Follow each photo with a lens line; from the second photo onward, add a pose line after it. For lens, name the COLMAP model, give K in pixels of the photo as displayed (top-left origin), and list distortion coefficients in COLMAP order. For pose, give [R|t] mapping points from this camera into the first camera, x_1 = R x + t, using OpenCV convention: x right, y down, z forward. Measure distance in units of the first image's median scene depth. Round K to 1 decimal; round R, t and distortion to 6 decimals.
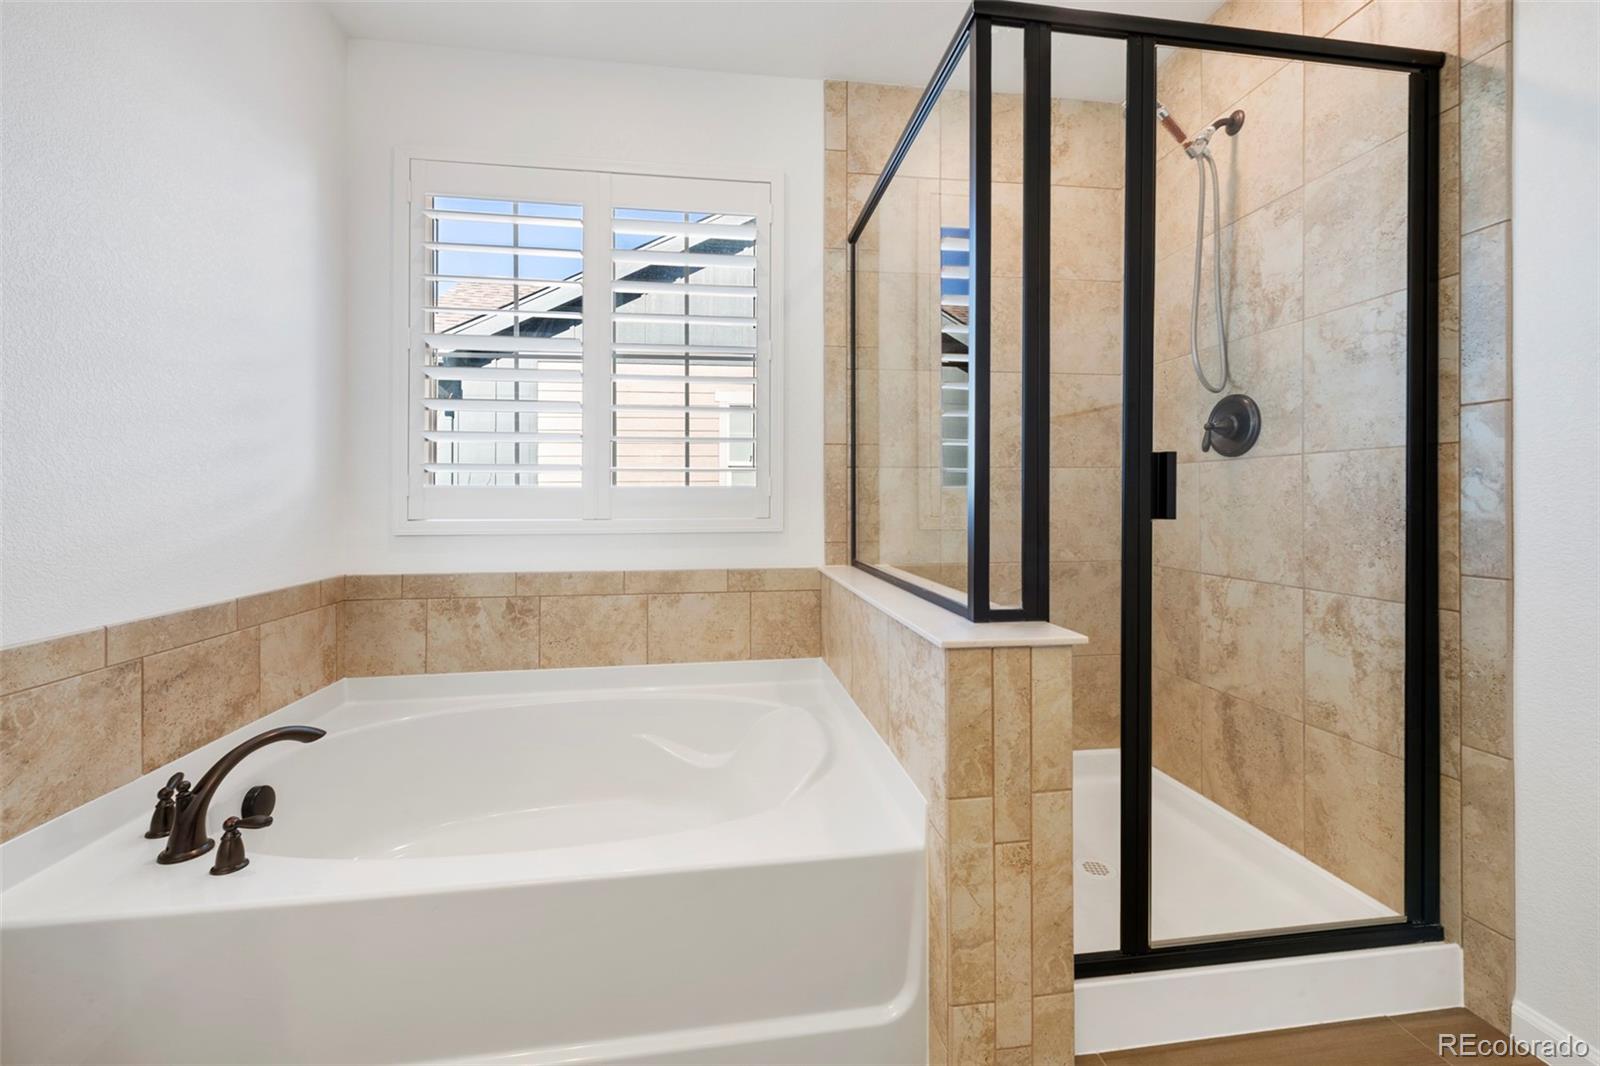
lens RADIAL K [[630.8, 0, 797.1], [0, 630.8, 496.3], [0, 0, 1]] dist [0.004163, -0.001580]
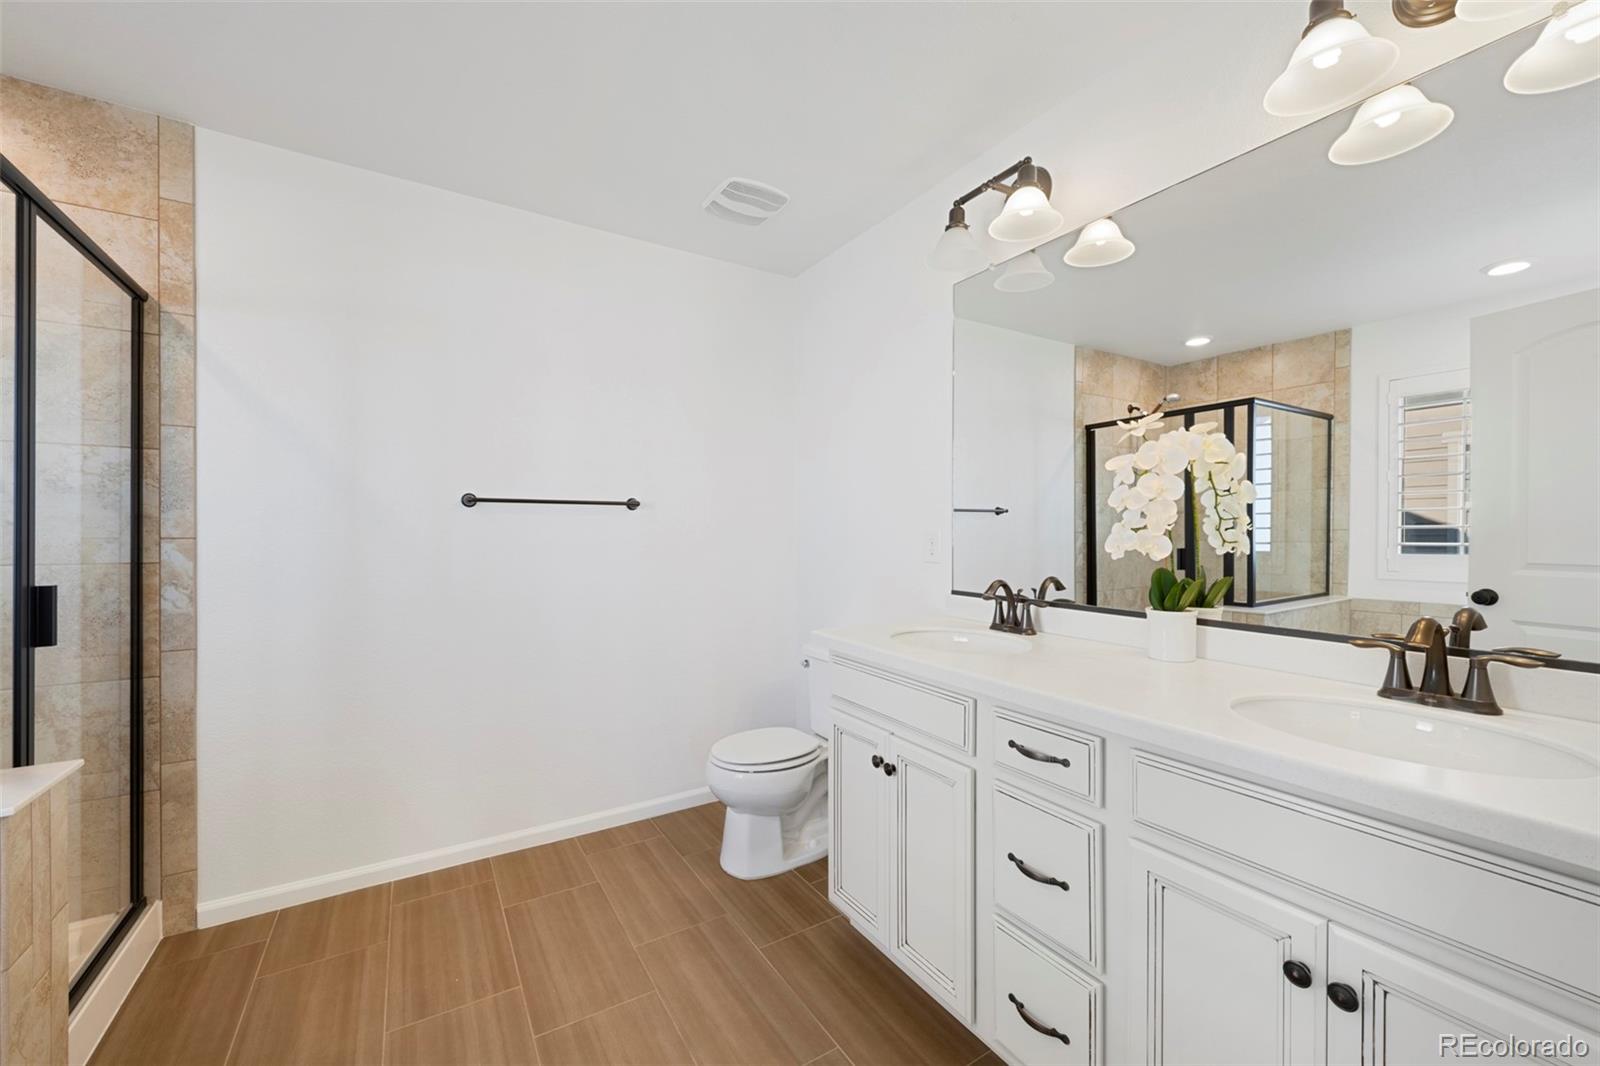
lens RADIAL K [[630.8, 0, 803.9], [0, 630.8, 534.7], [0, 0, 1]] dist [0.004163, -0.001580]
pose [[-0.403240, 0.000636, 0.915094, -0.947784], [-0.004230, 0.999988, -0.002559, -0.157592], [-0.915084, -0.004903, -0.403232, 0.214999]]
